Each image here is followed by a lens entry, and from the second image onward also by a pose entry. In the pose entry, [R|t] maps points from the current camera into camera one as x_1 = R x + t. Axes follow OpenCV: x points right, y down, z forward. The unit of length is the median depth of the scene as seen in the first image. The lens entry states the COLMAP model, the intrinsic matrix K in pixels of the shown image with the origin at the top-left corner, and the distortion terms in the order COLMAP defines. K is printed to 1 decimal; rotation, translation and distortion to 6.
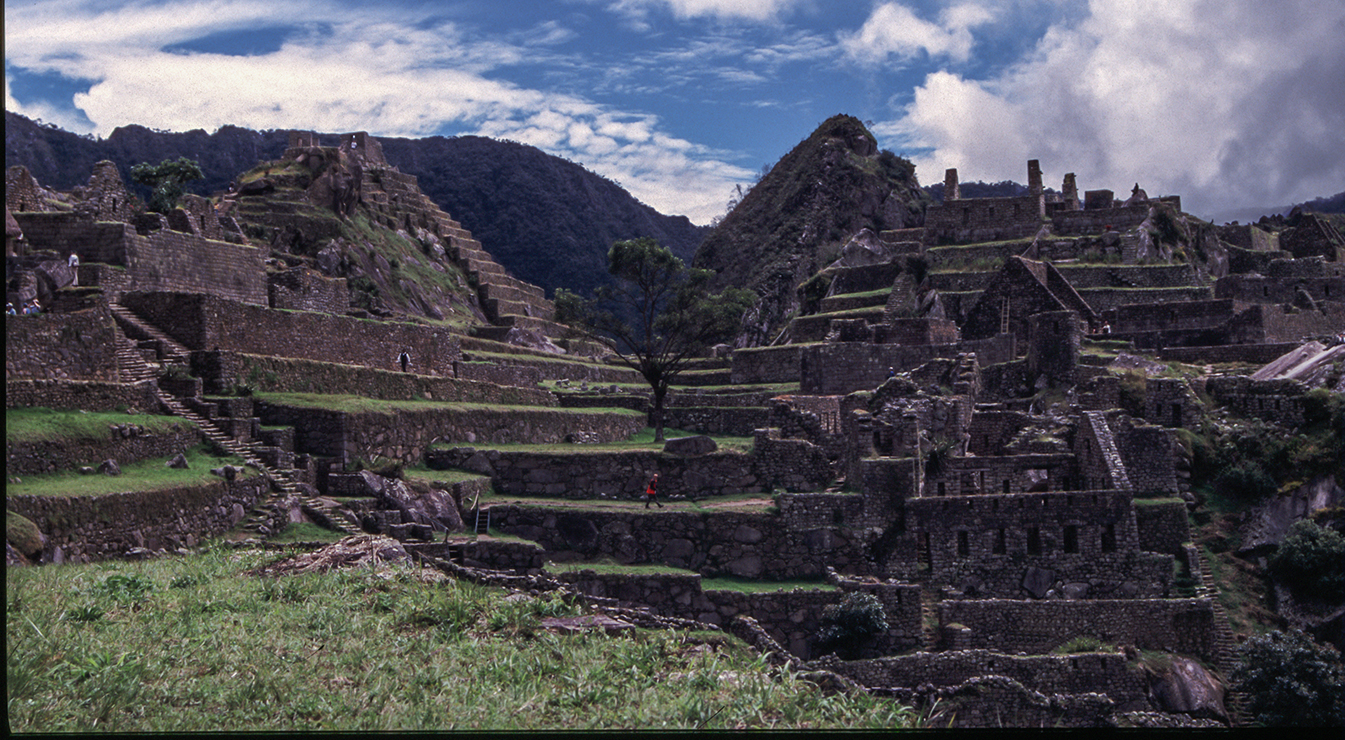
lens RADIAL K [[2627.6, 0, 677.6], [0, 2627.6, 379.9], [0, 0, 1]] dist [-0.038627, 0.000000]
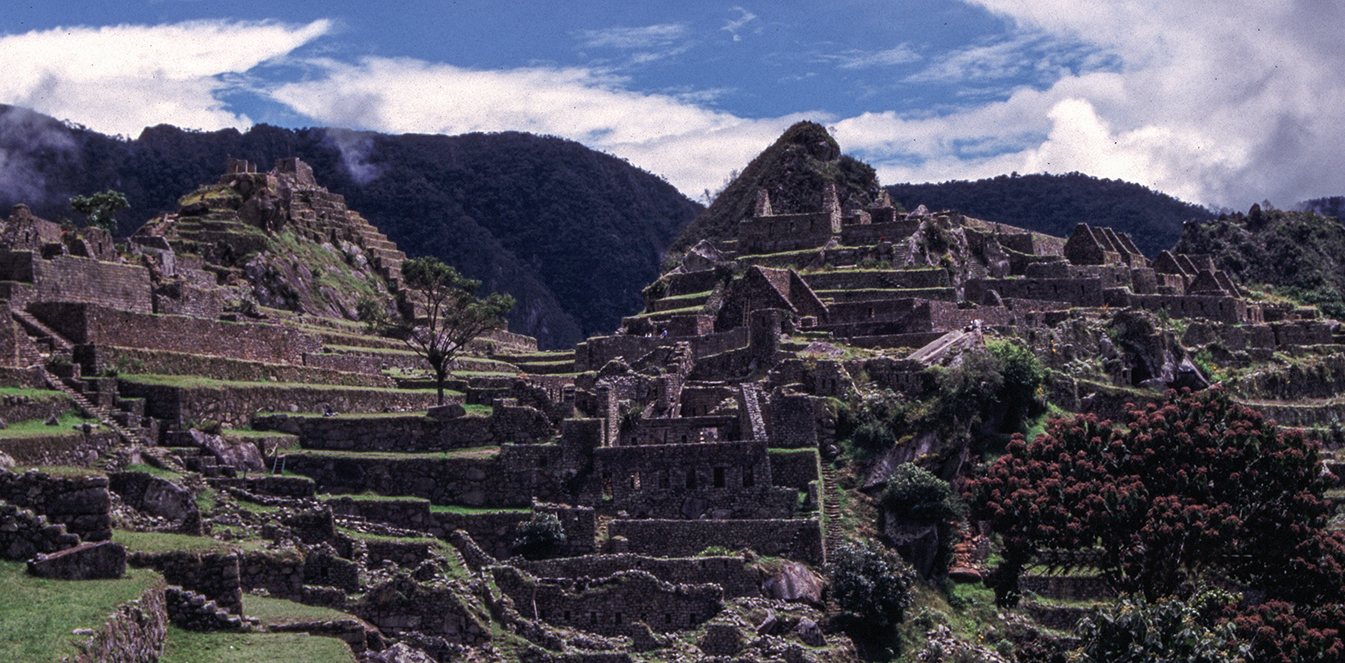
lens RADIAL K [[2707.8, 0, 670.1], [0, 2707.8, 324.6], [0, 0, 1]] dist [-0.072503, 0.000000]
pose [[0.999781, -0.009698, -0.018560, 0.142160], [0.009303, 0.999730, -0.021289, 0.010646], [0.018761, 0.021112, 0.999601, -0.378838]]
